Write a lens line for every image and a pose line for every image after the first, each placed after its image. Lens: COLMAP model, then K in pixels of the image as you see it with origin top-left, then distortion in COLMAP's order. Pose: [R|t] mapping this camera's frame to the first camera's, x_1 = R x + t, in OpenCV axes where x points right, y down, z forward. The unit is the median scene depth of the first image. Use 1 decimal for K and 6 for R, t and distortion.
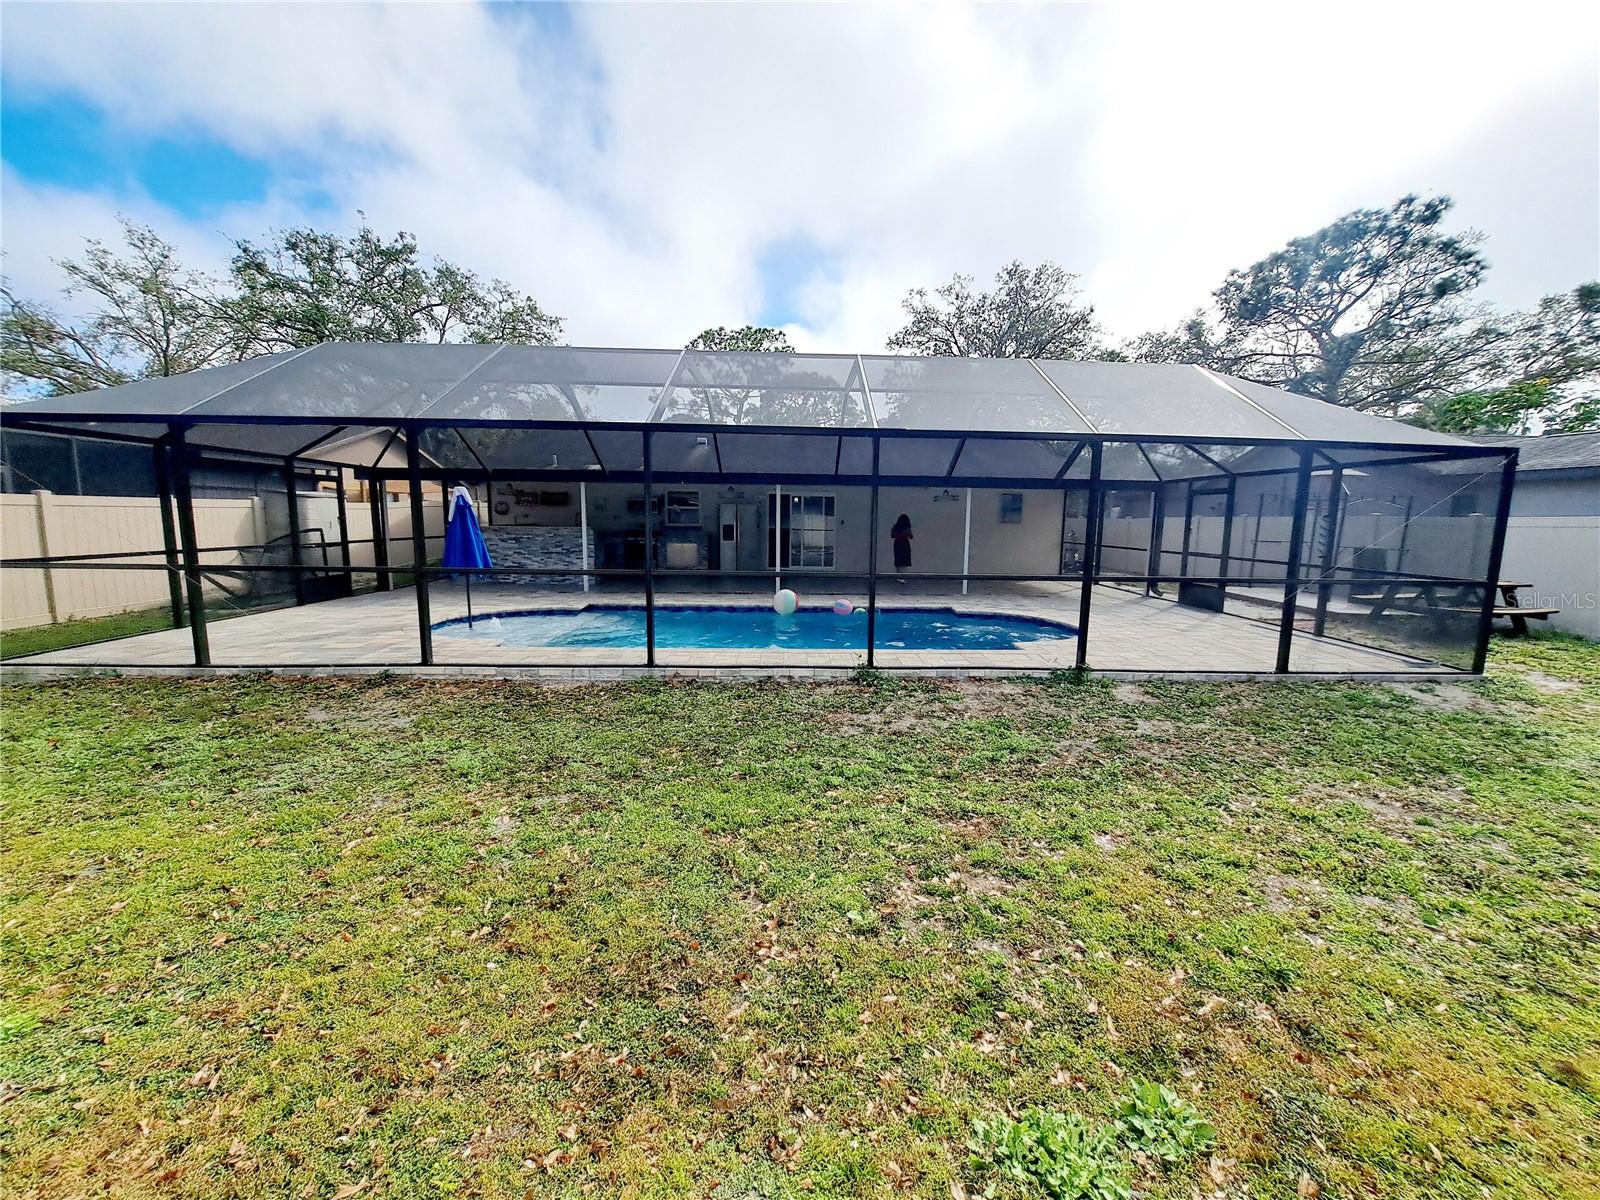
lens RADIAL K [[637.7, 0, 810.5], [0, 637.7, 603.7], [0, 0, 1]] dist [-0.017742, -0.000272]
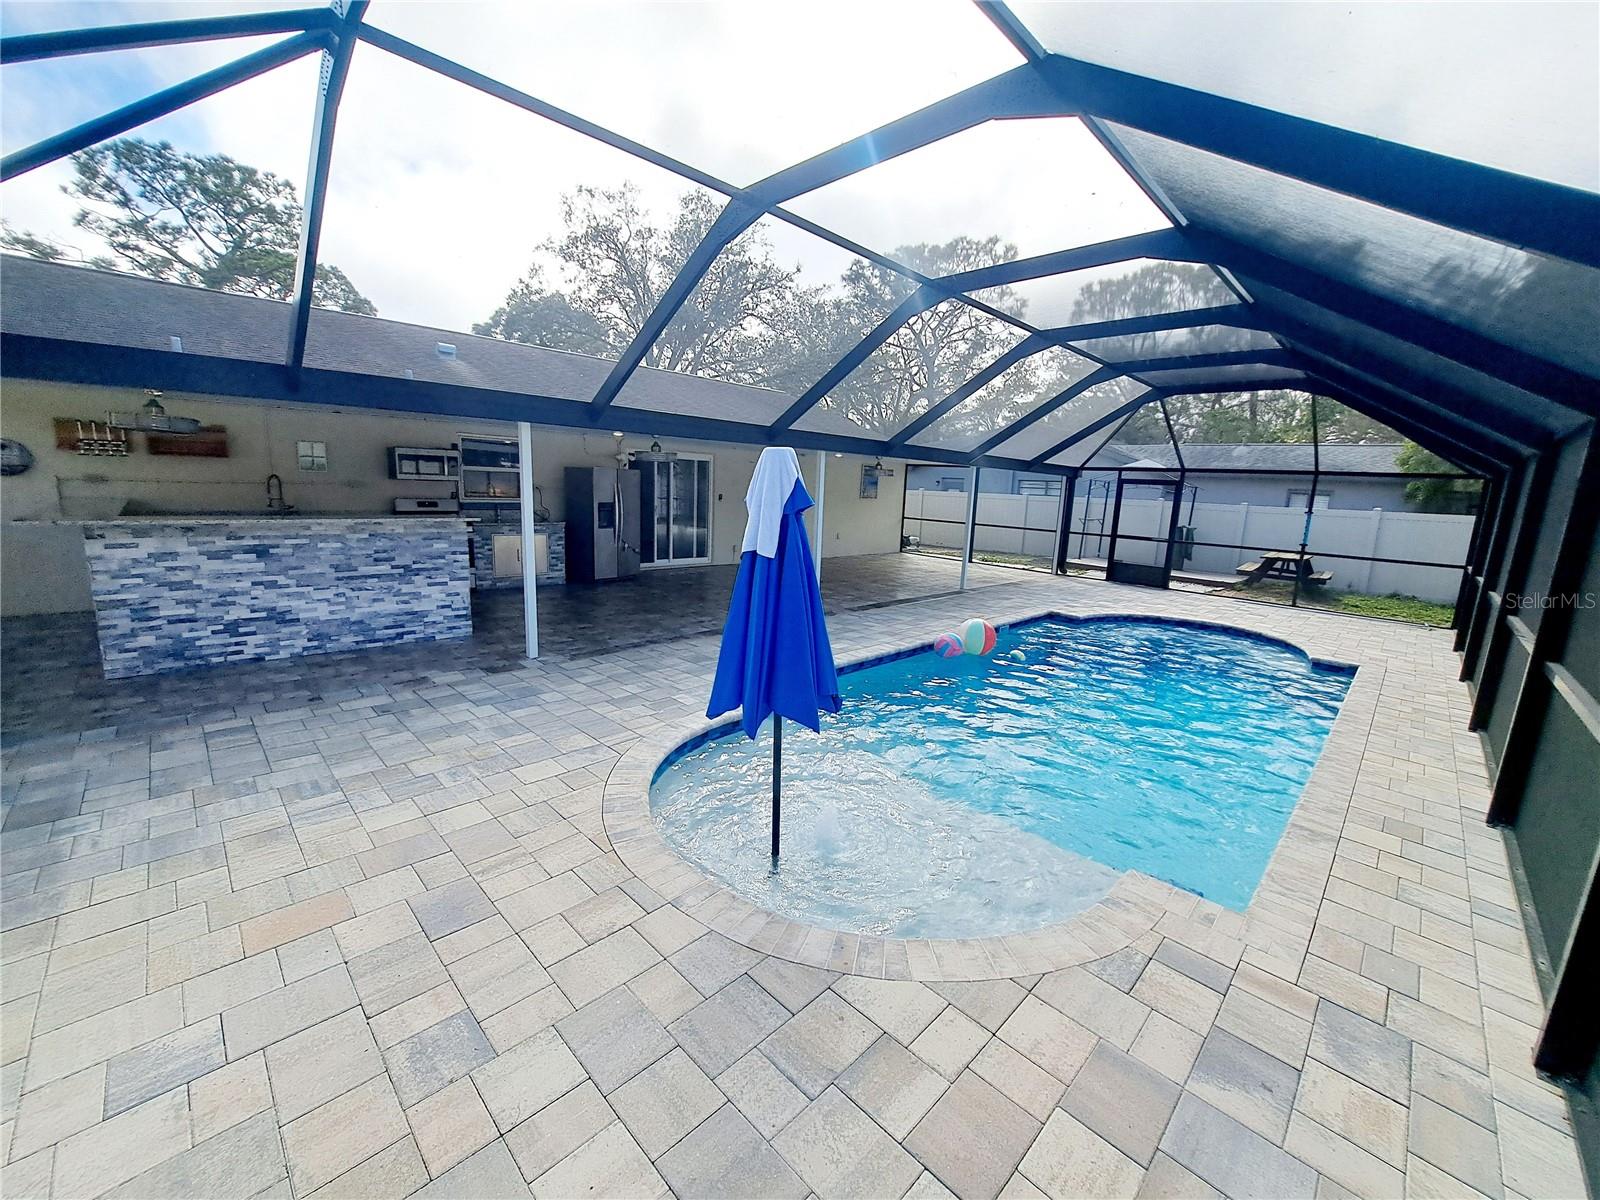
lens RADIAL K [[633.2, 0, 826.9], [0, 633.2, 611.0], [0, 0, 1]] dist [-0.016573, 0.000007]
pose [[0.723925, -0.115943, 0.680066, -0.475583], [0.057845, 0.992506, 0.107635, -0.085345], [-0.687449, -0.038581, 0.725207, 0.477038]]
